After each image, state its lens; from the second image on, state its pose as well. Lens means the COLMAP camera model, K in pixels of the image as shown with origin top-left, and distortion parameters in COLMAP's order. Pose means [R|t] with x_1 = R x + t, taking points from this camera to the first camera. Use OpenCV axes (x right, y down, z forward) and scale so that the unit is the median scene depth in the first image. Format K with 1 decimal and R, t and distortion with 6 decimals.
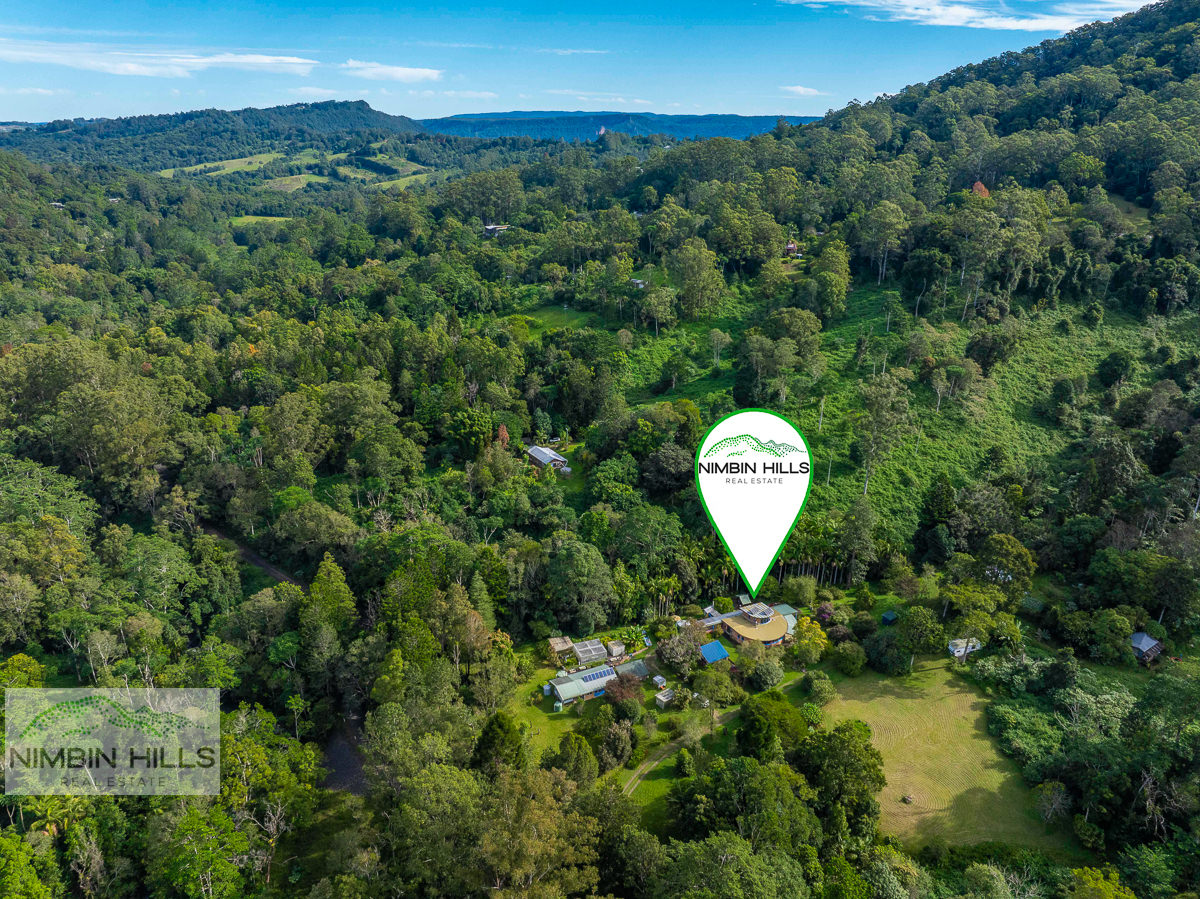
lens RADIAL K [[879.8, 0, 602.9], [0, 879.8, 472.5], [0, 0, 1]] dist [-0.075720, 0.065369]
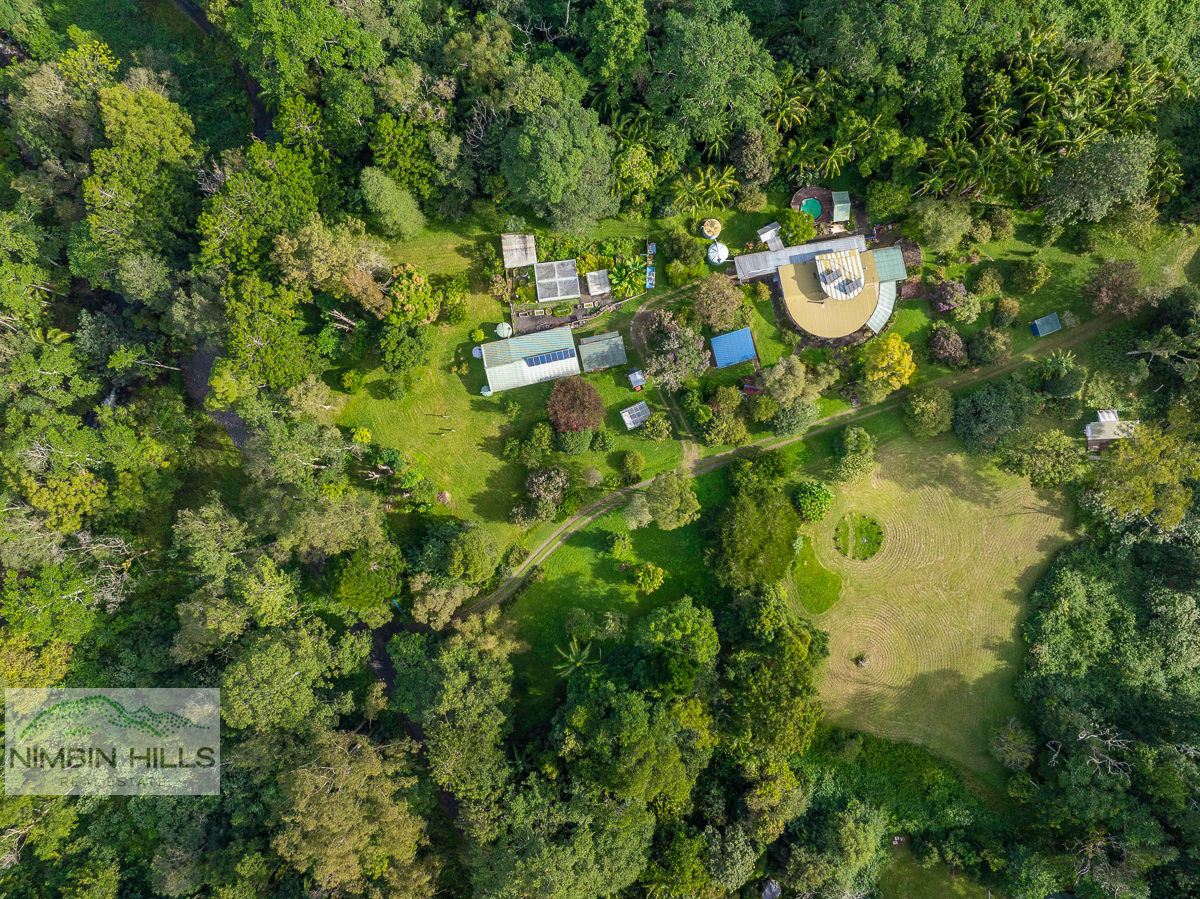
lens RADIAL K [[879.8, 0, 602.9], [0, 879.8, 472.5], [0, 0, 1]] dist [-0.075720, 0.065369]
pose [[0.968329, 0.249679, -0.000464, 0.057927], [-0.093959, 0.366123, 0.925811, -0.377205], [0.231325, -0.896445, 0.377987, 0.684014]]
